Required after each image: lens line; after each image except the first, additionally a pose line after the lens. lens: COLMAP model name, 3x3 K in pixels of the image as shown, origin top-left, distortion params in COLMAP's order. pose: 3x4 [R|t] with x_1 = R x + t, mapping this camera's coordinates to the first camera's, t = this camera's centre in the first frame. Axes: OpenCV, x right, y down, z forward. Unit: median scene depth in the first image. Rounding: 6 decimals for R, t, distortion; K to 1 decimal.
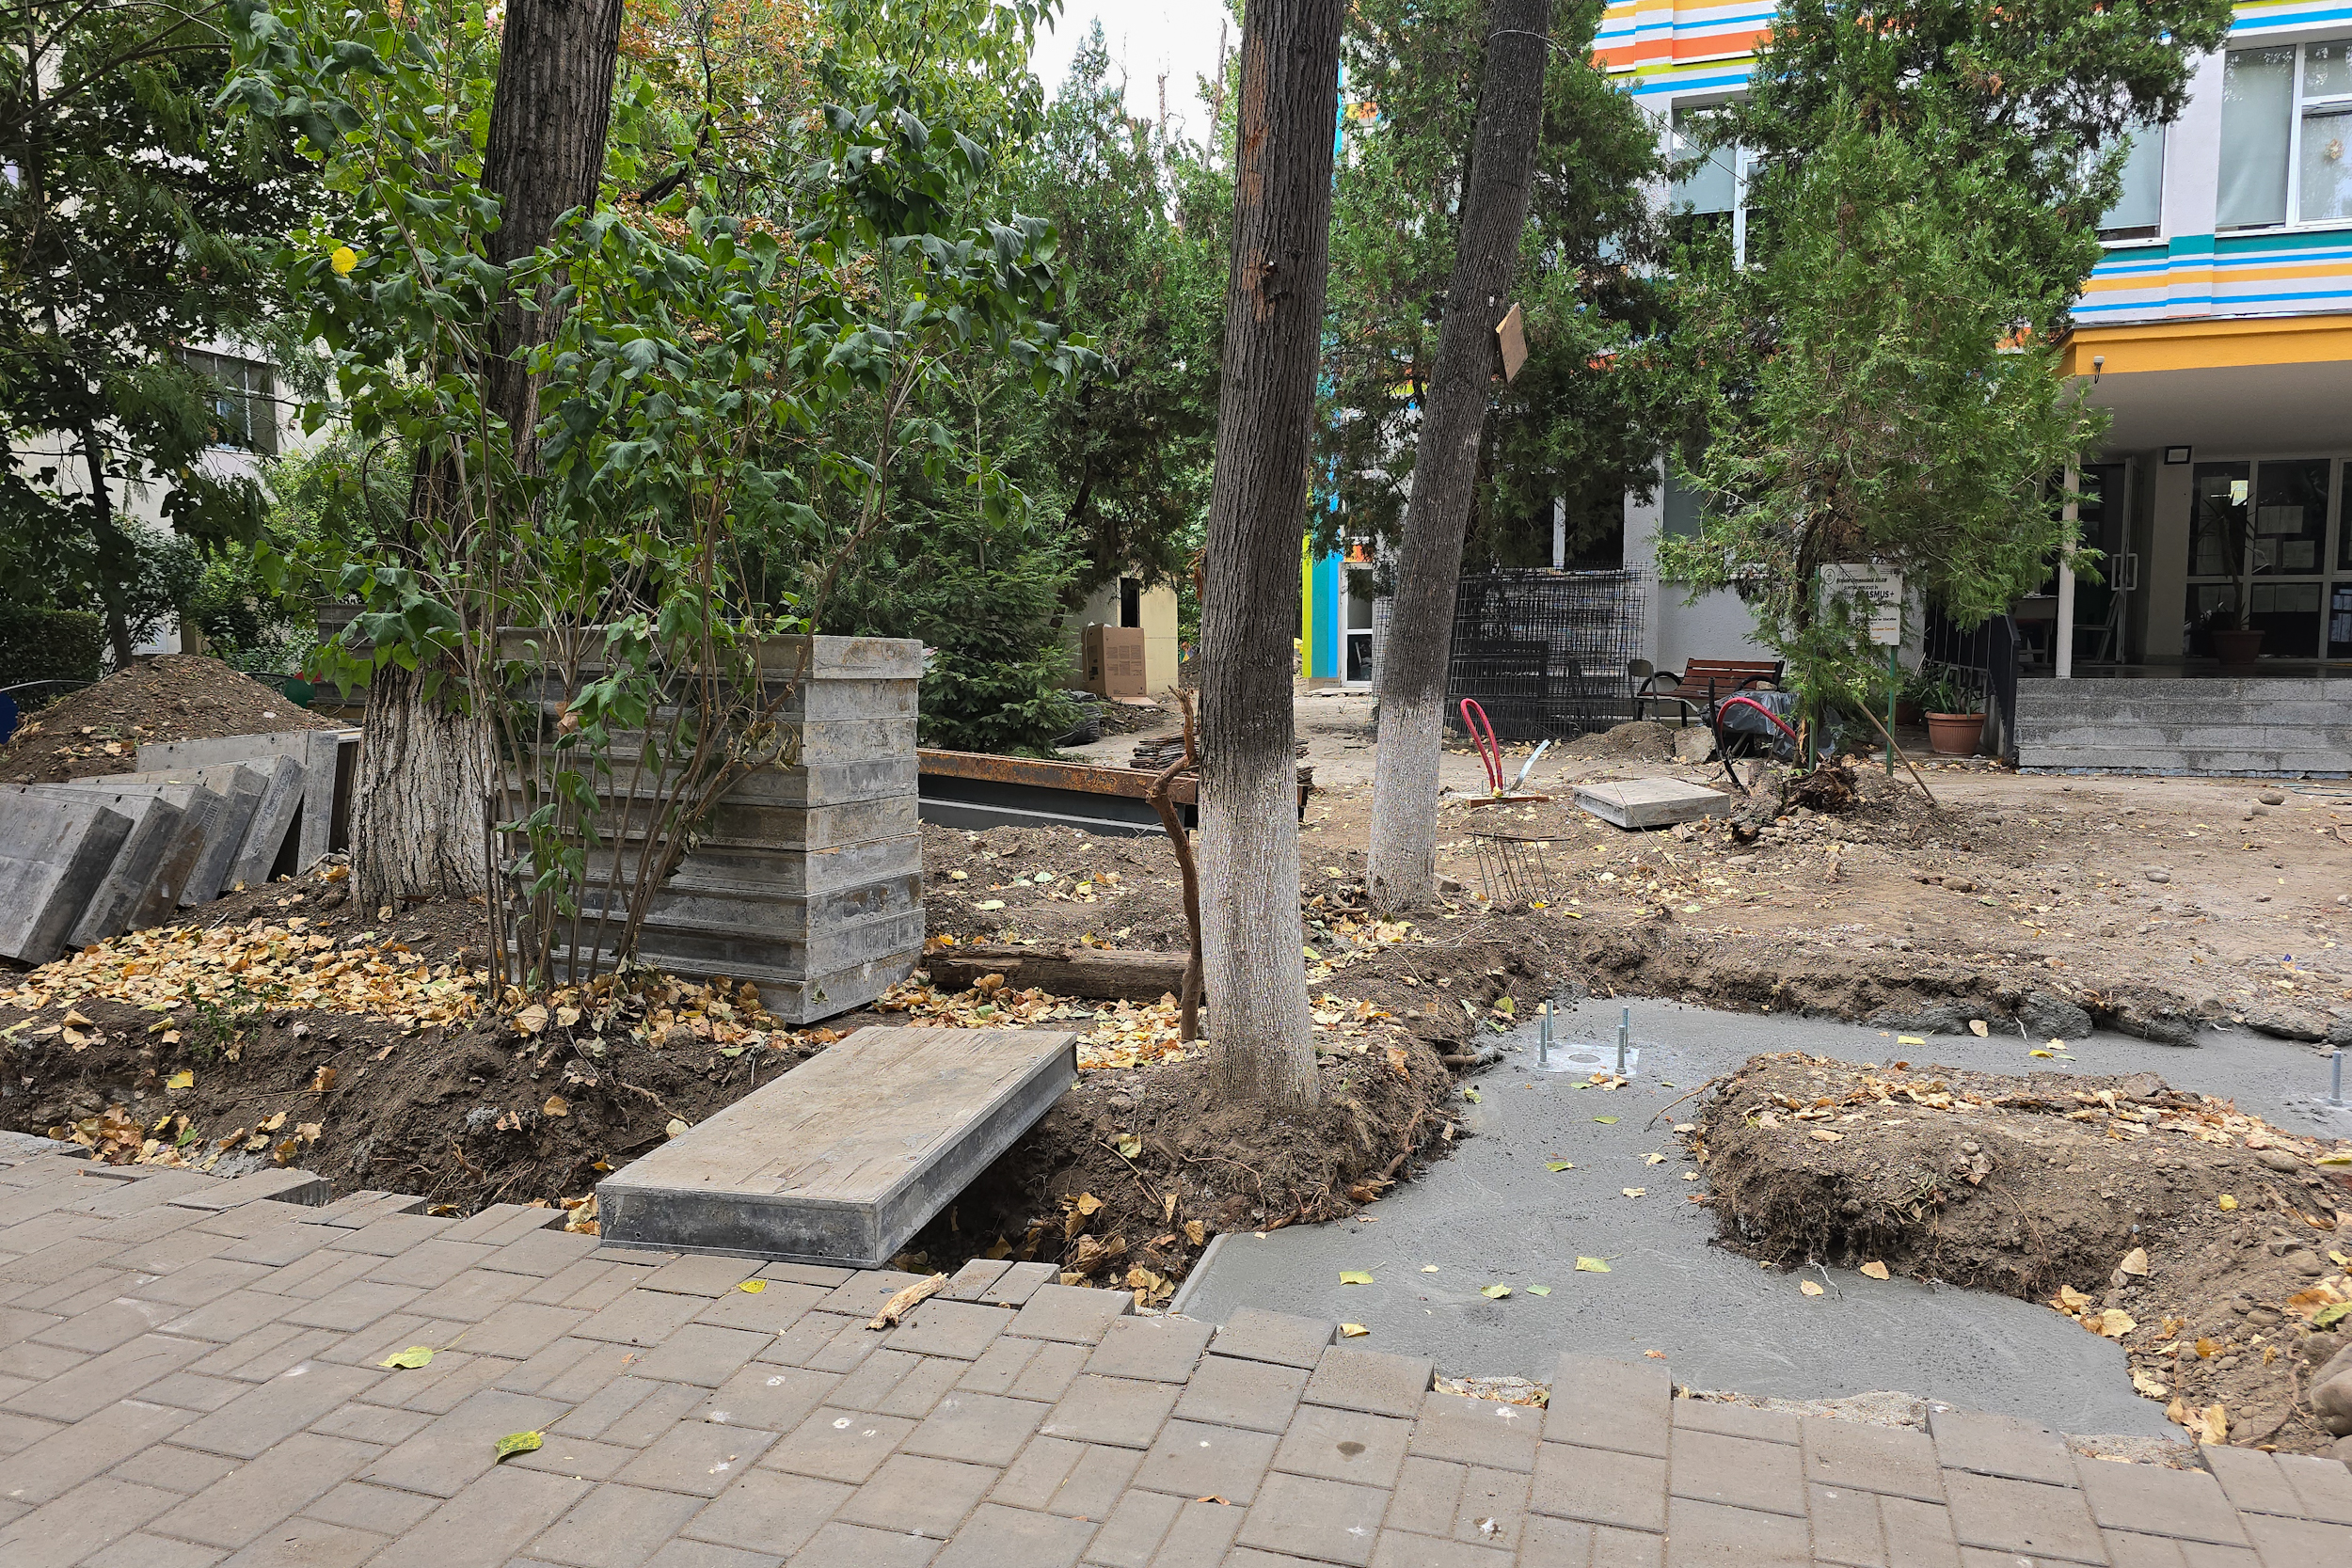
lens RADIAL K [[1561.1, 0, 1176.0], [0, 1561.1, 784.0], [0, 0, 1]] dist [0.053848, -0.072126]
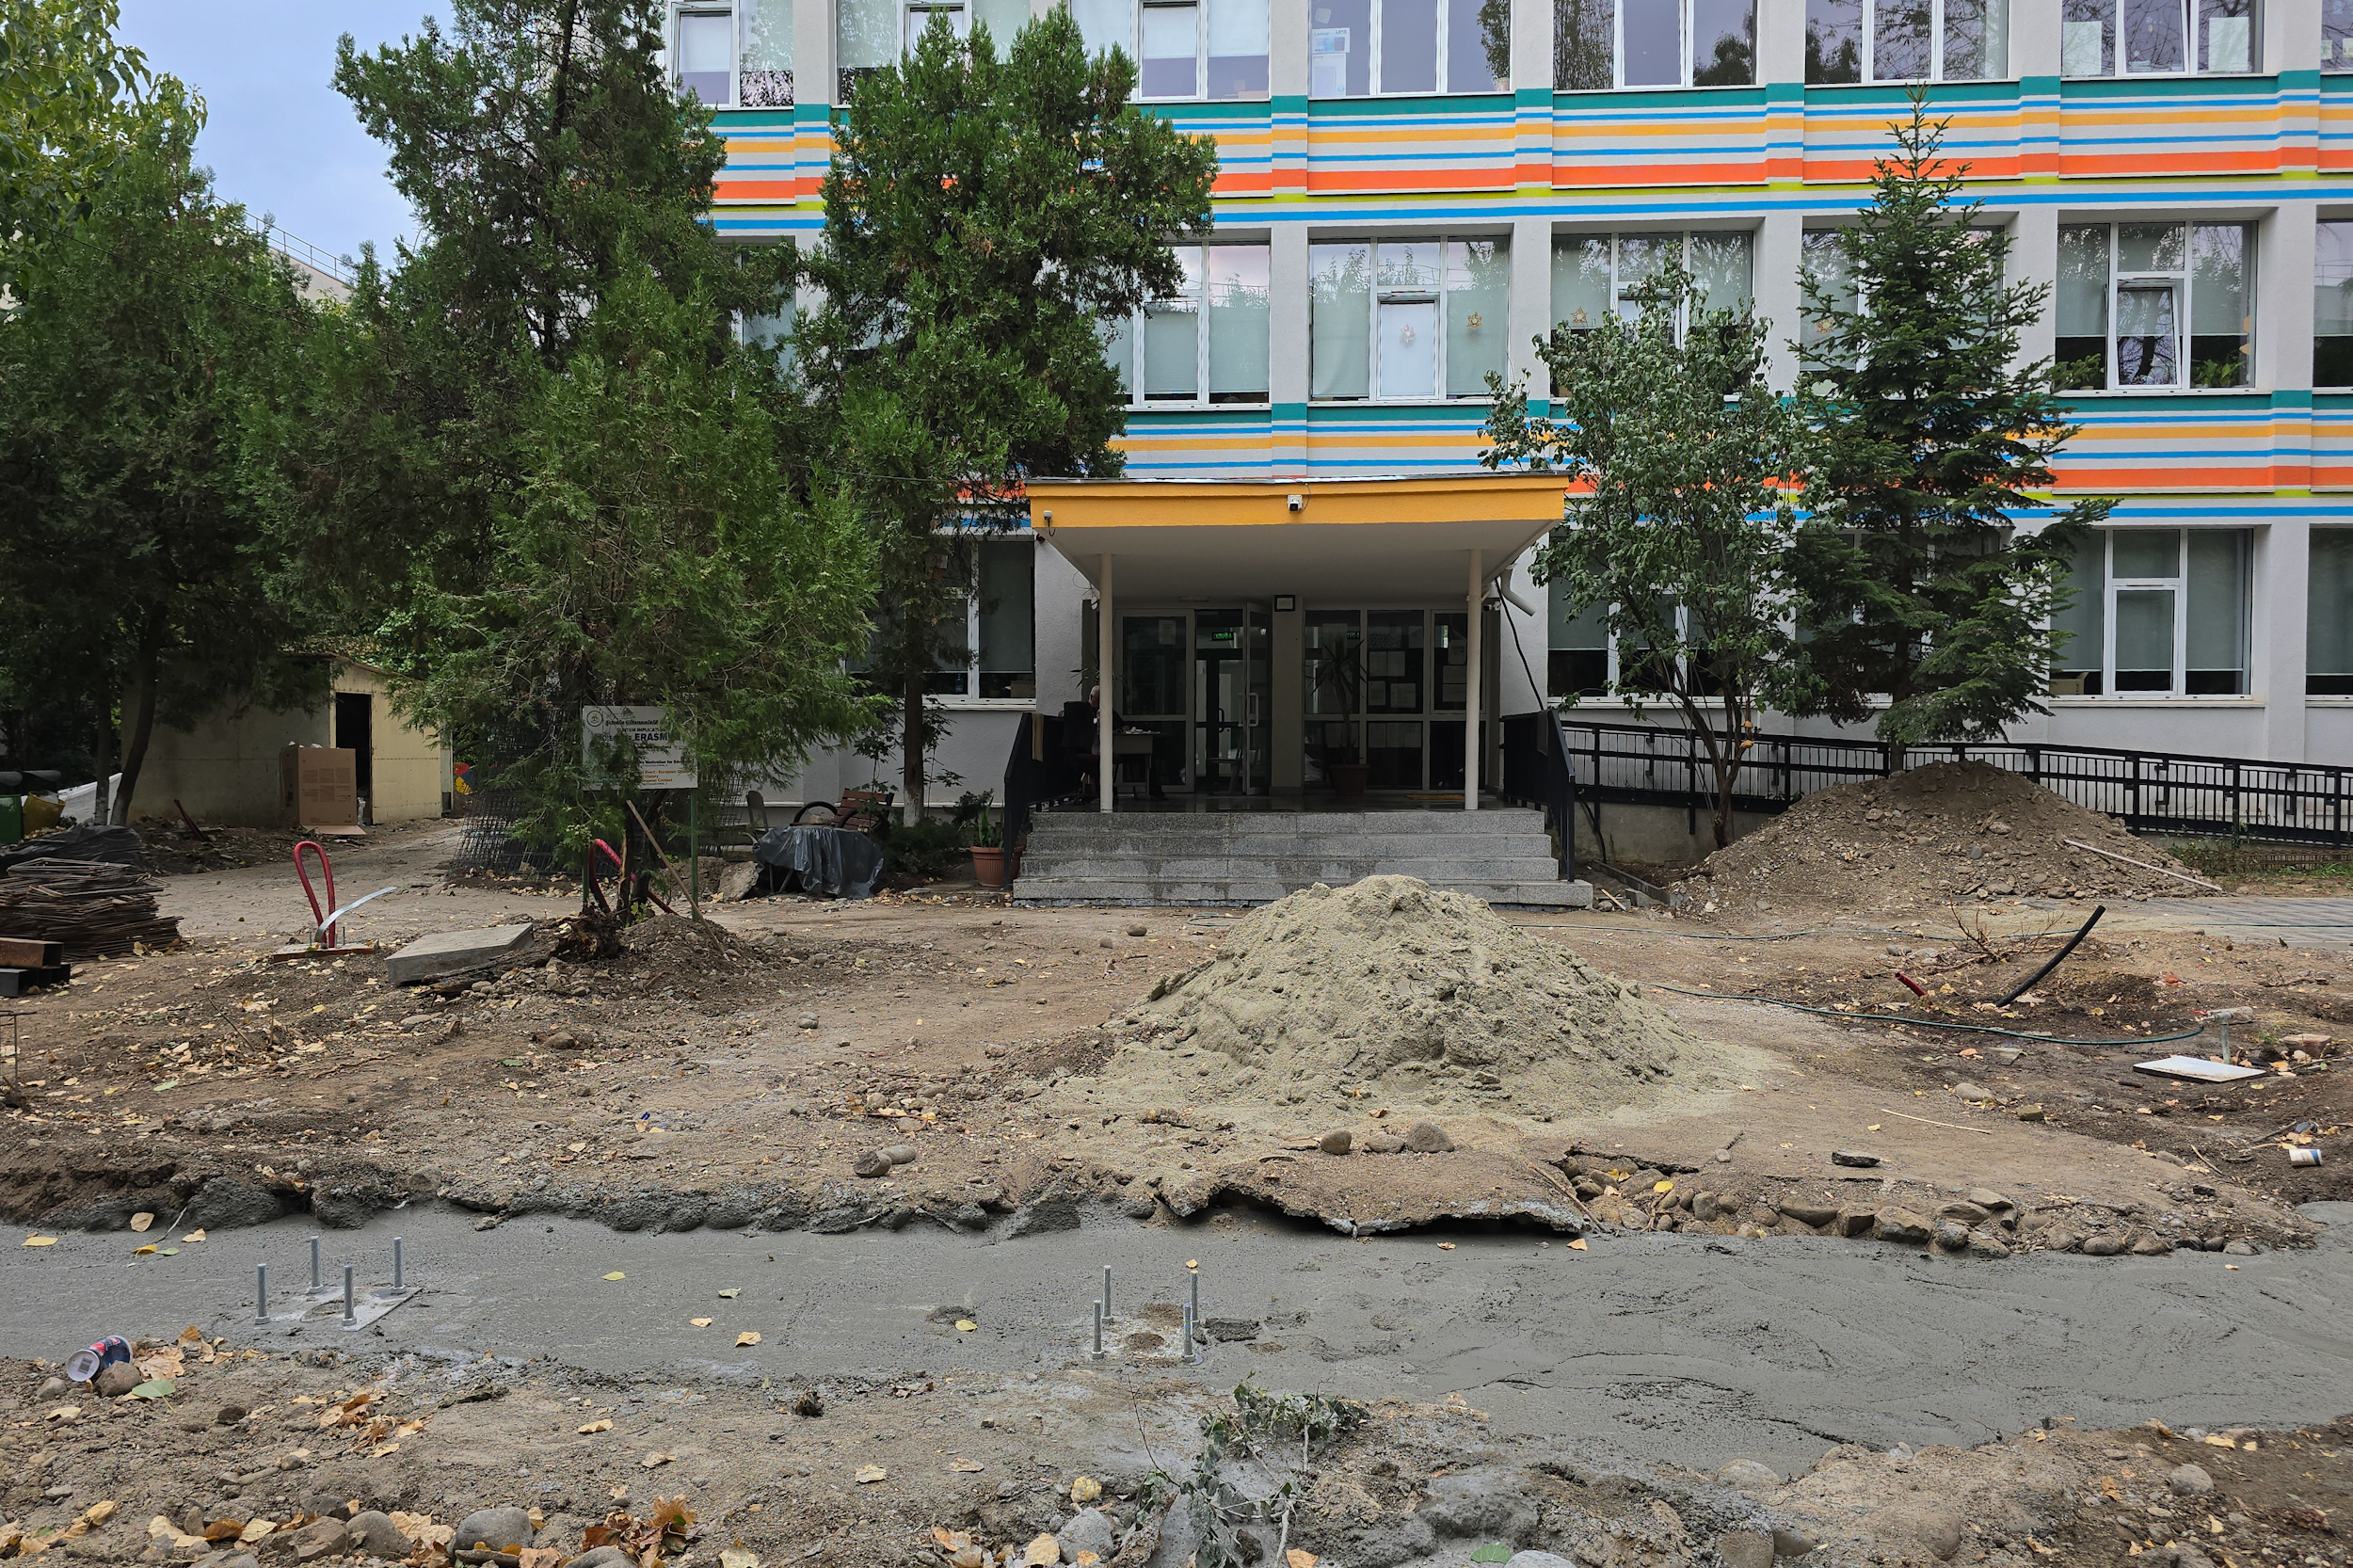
lens RADIAL K [[1603.9, 0, 1176.5], [0, 1603.9, 784.0], [0, 0, 1]] dist [0.071879, -0.077112]
pose [[0.963929, -0.000105, 0.266160, 0.364011], [0.020197, 0.997145, -0.072753, -0.008103], [-0.265393, 0.075504, 0.961179, -0.041786]]
